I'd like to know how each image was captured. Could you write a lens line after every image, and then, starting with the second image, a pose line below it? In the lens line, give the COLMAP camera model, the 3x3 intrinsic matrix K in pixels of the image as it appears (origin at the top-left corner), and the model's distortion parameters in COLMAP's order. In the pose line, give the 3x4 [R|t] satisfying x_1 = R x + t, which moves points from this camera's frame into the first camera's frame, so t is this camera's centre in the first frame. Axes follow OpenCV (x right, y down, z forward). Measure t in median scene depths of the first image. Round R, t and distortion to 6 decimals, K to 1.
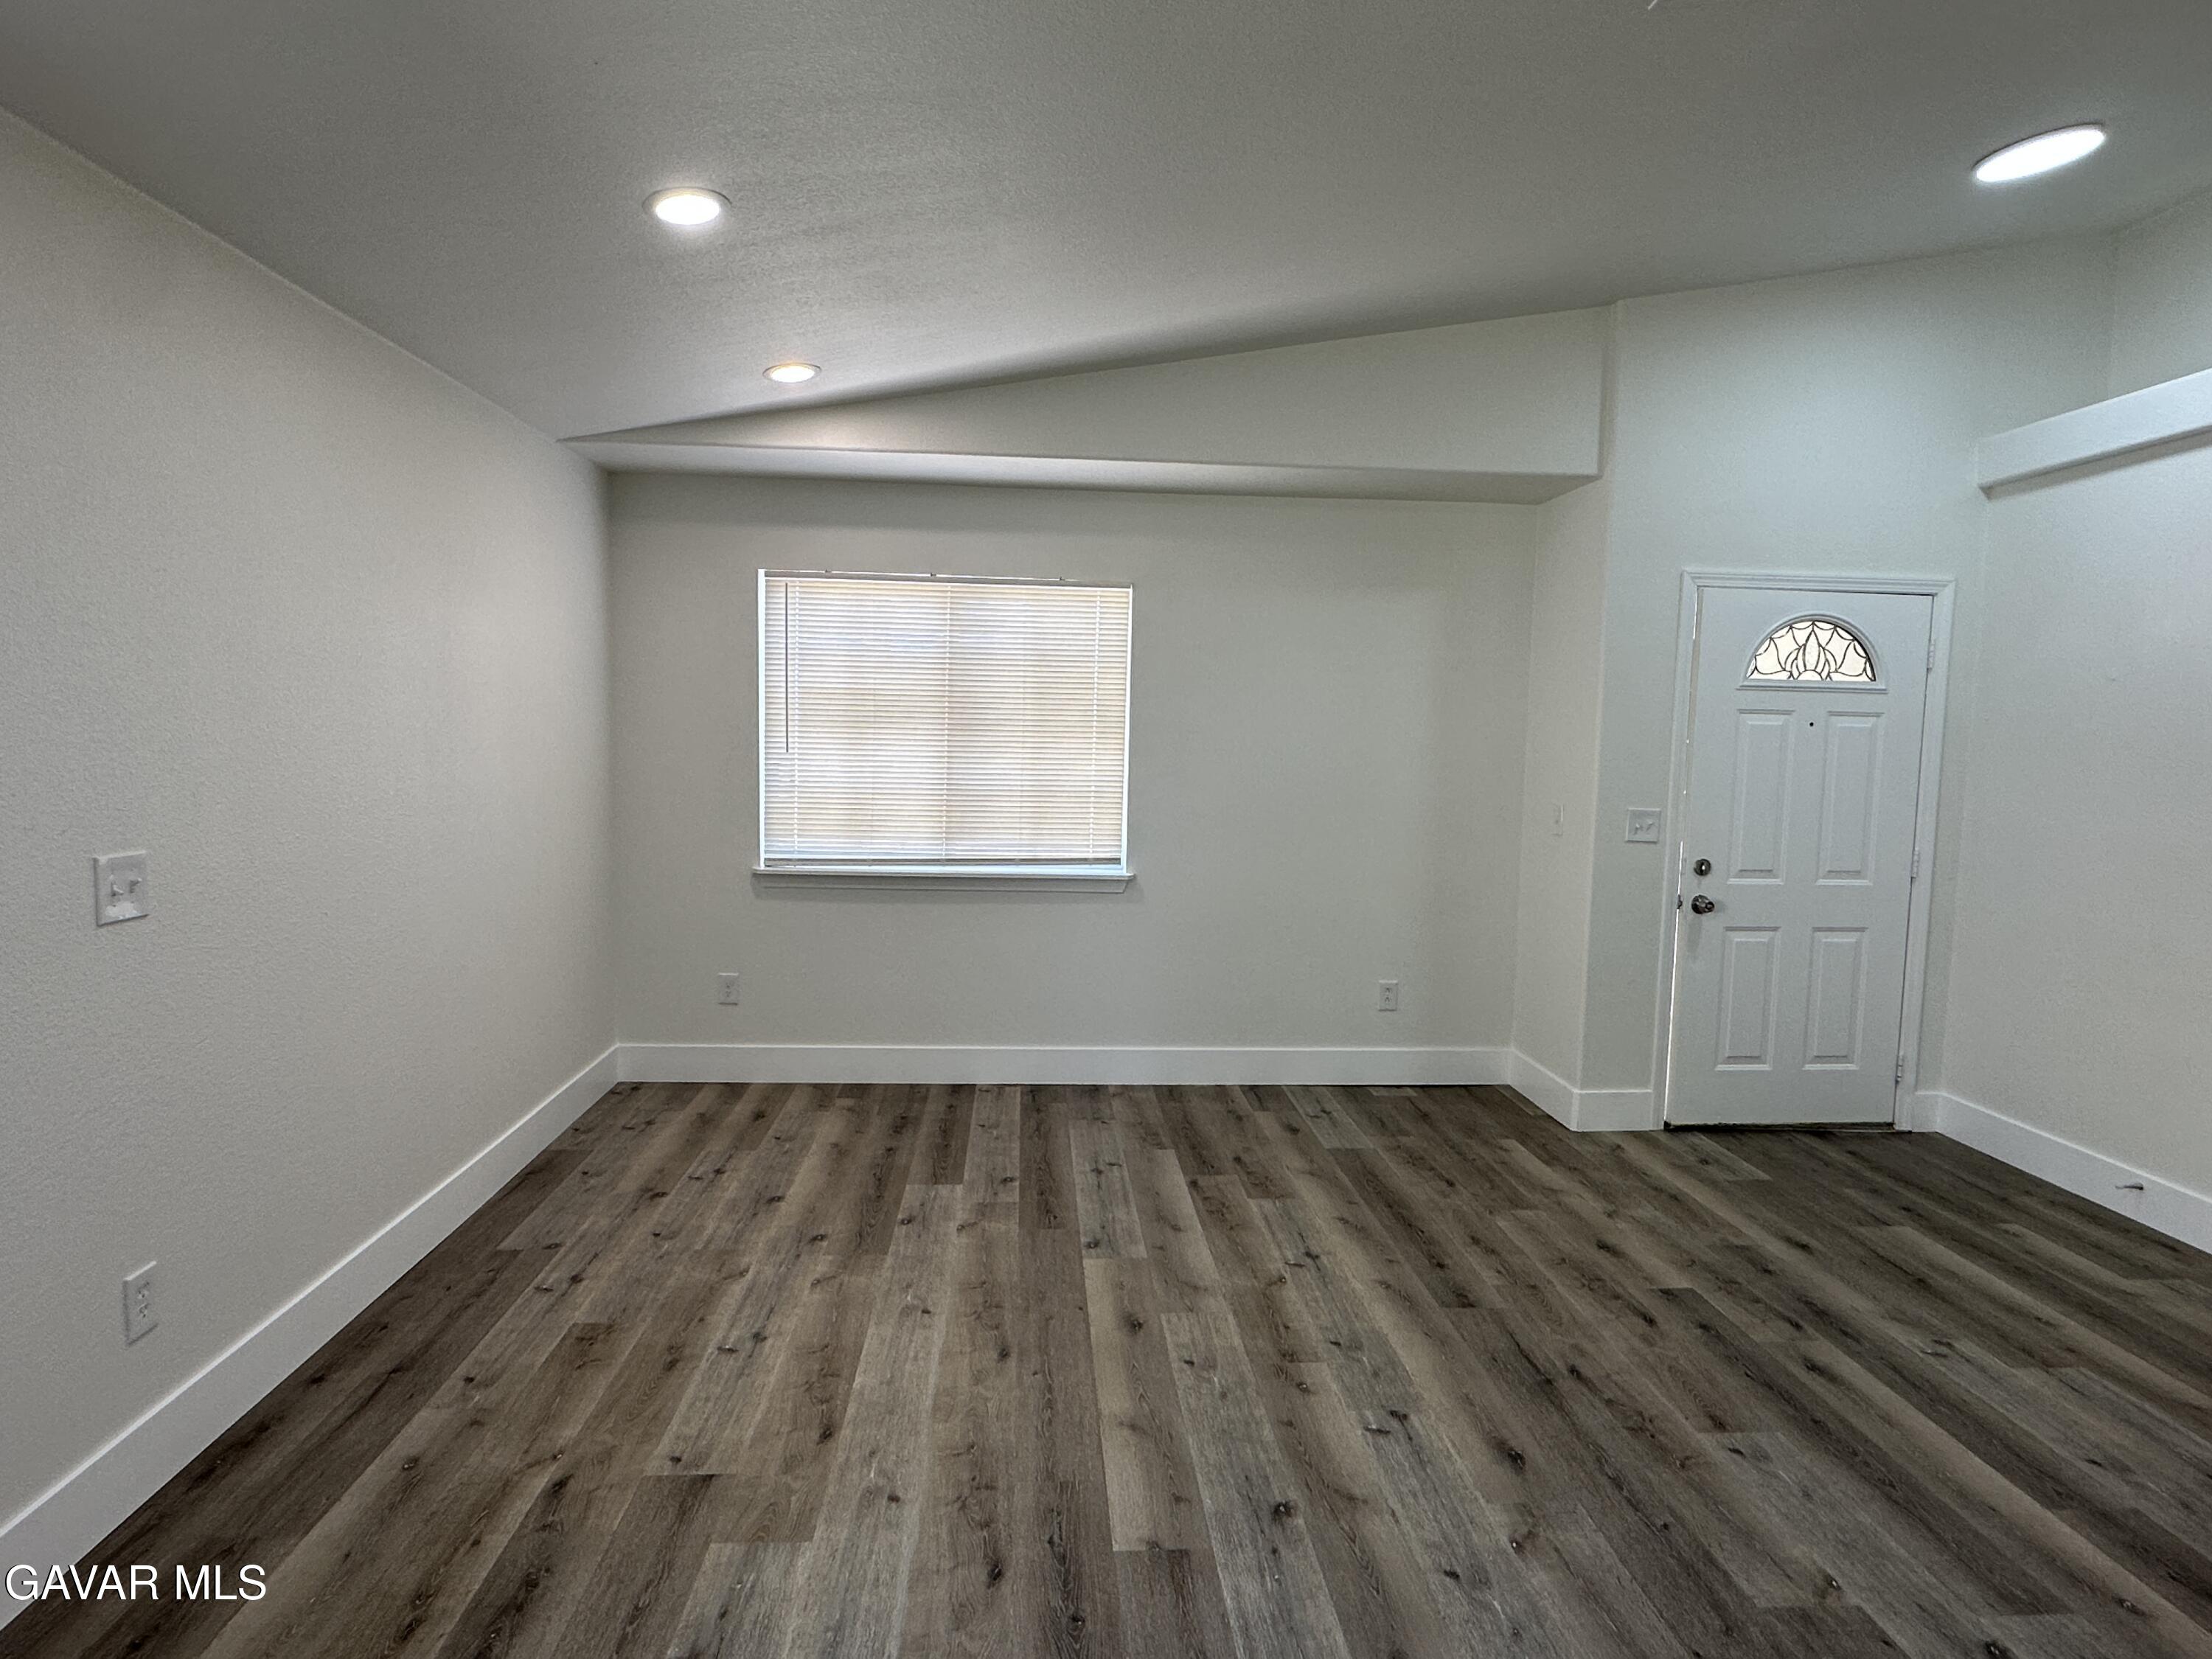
lens RADIAL K [[1200.5, 0, 1095.1], [0, 1200.5, 822.7], [0, 0, 1]] dist [-0.004579, 0.000320]
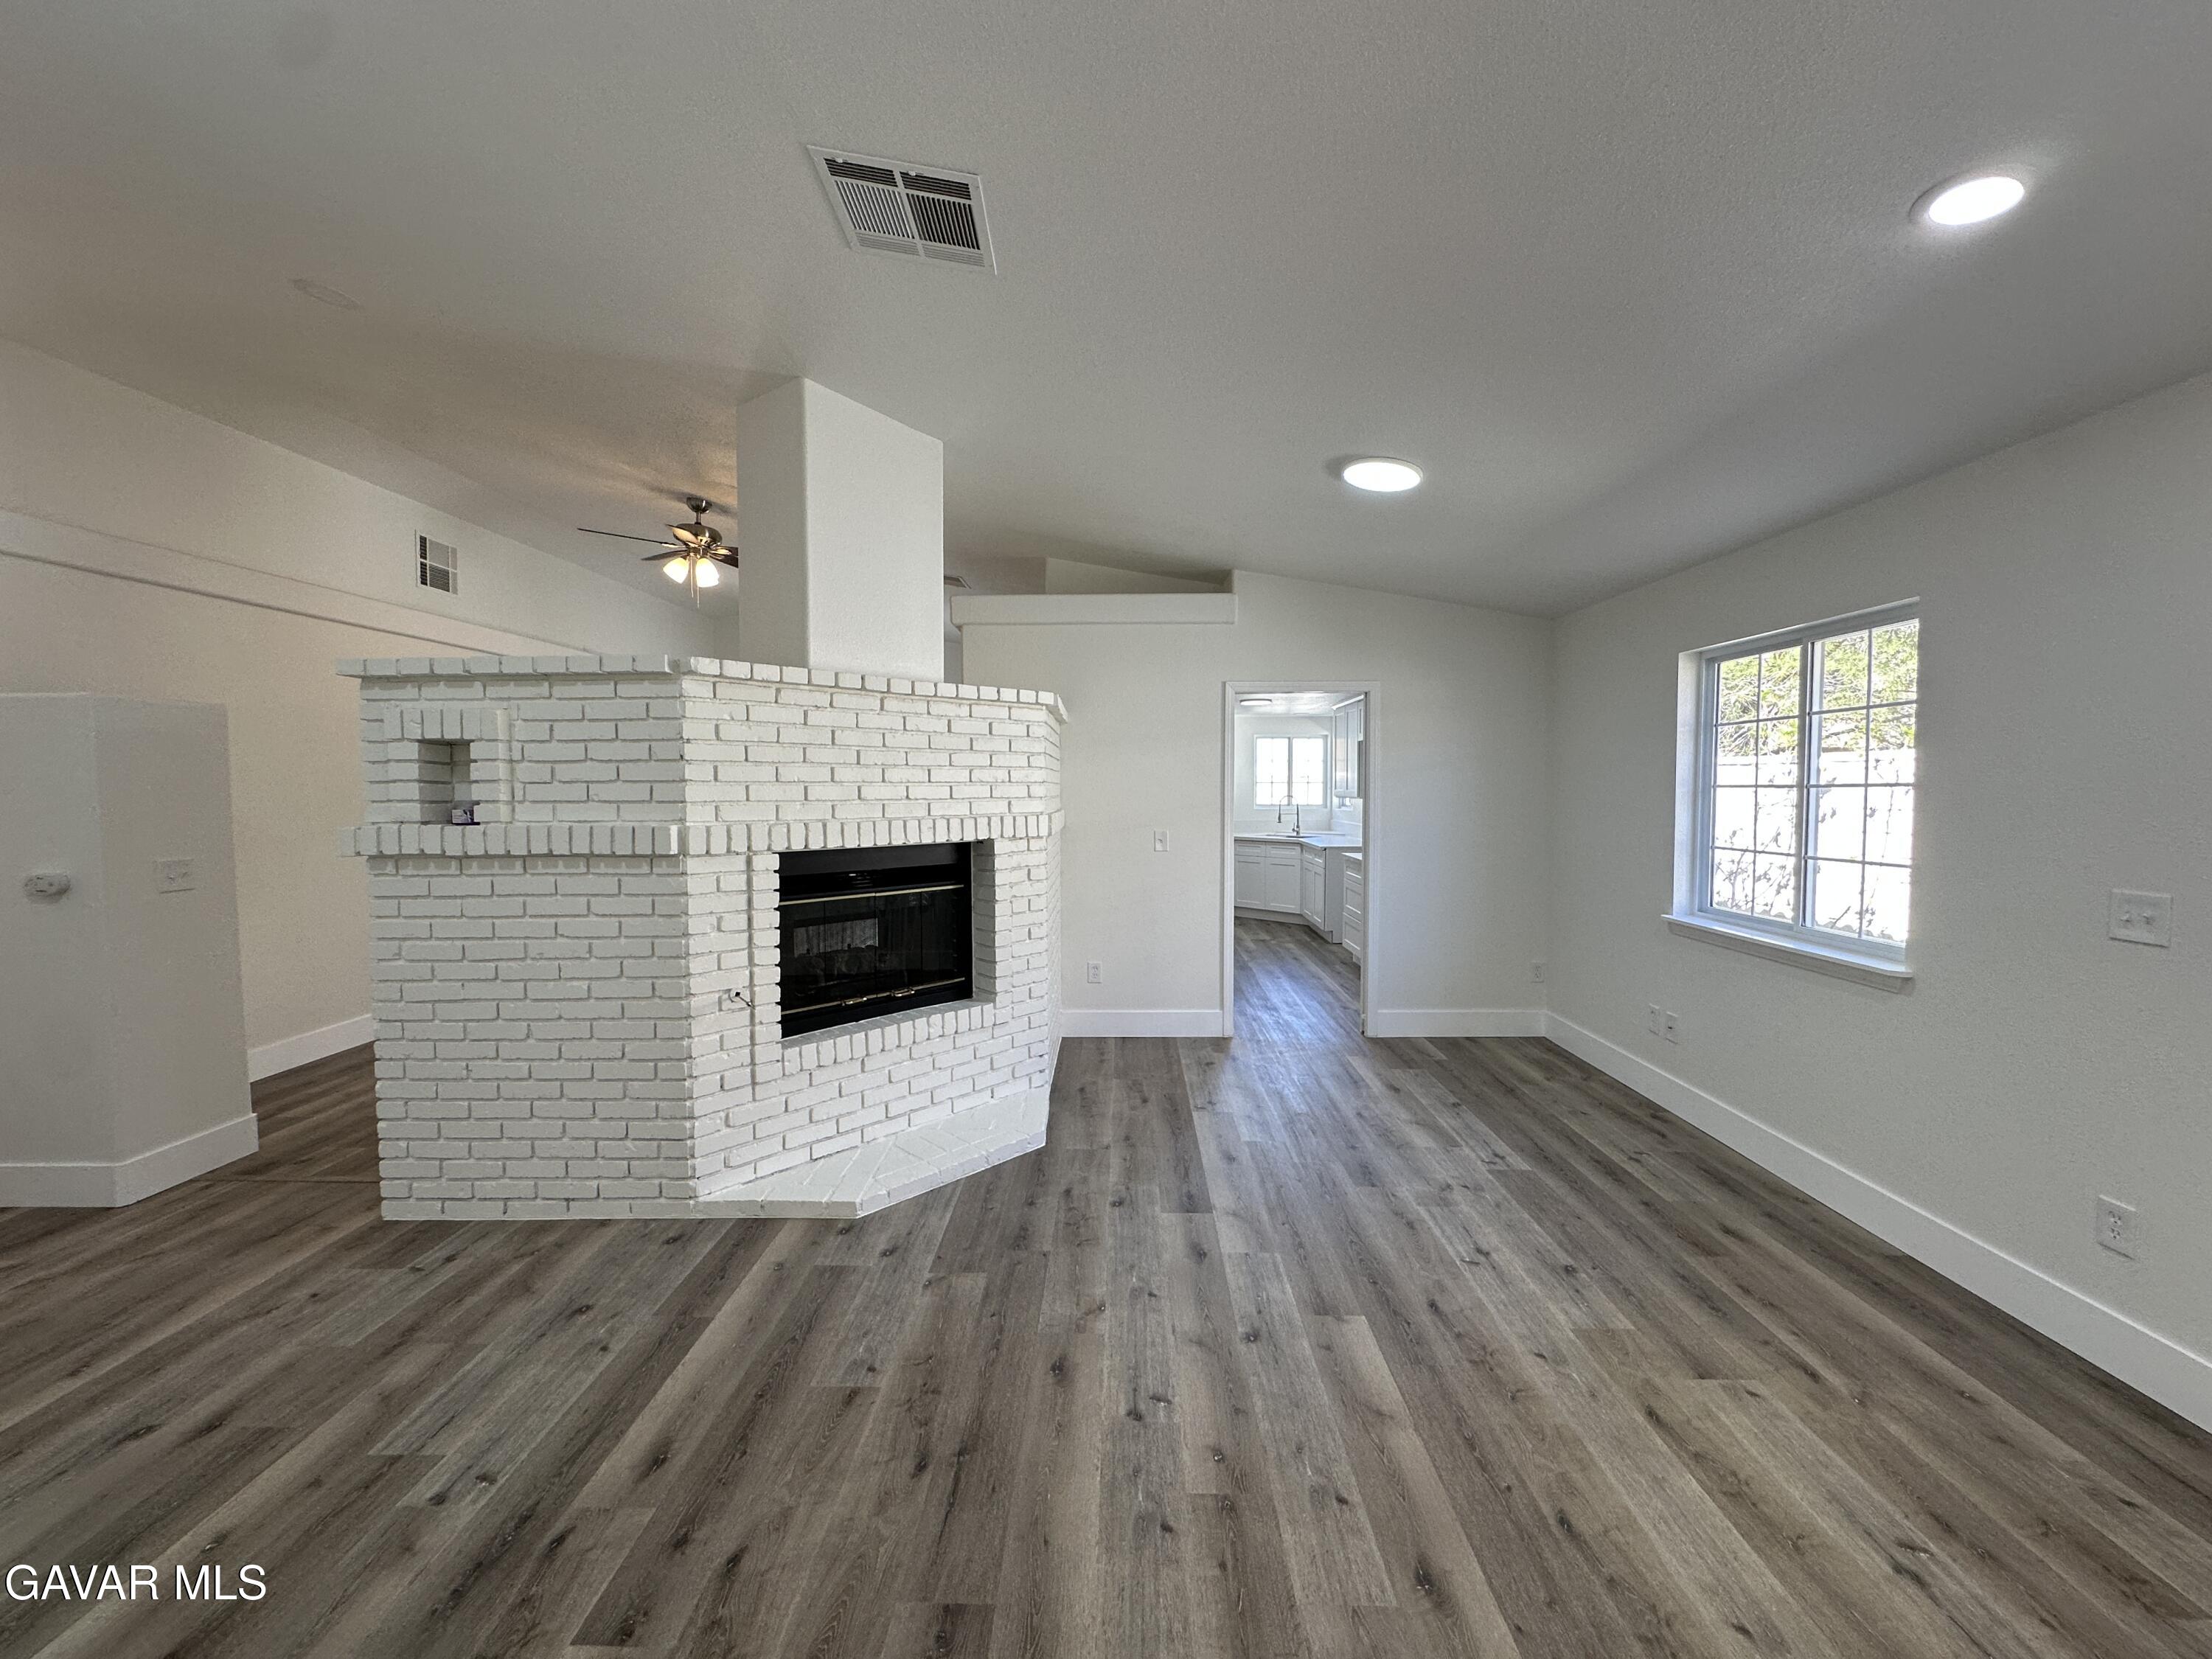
lens RADIAL K [[873.8, 0, 1082.5], [0, 873.8, 826.5], [0, 0, 1]] dist [-0.002238, 0.000679]
pose [[-0.994915, -0.018884, 0.098933, 0.238249], [-0.006454, 0.992200, 0.124490, -0.139450], [-0.100512, 0.123218, -0.987276, 1.768735]]
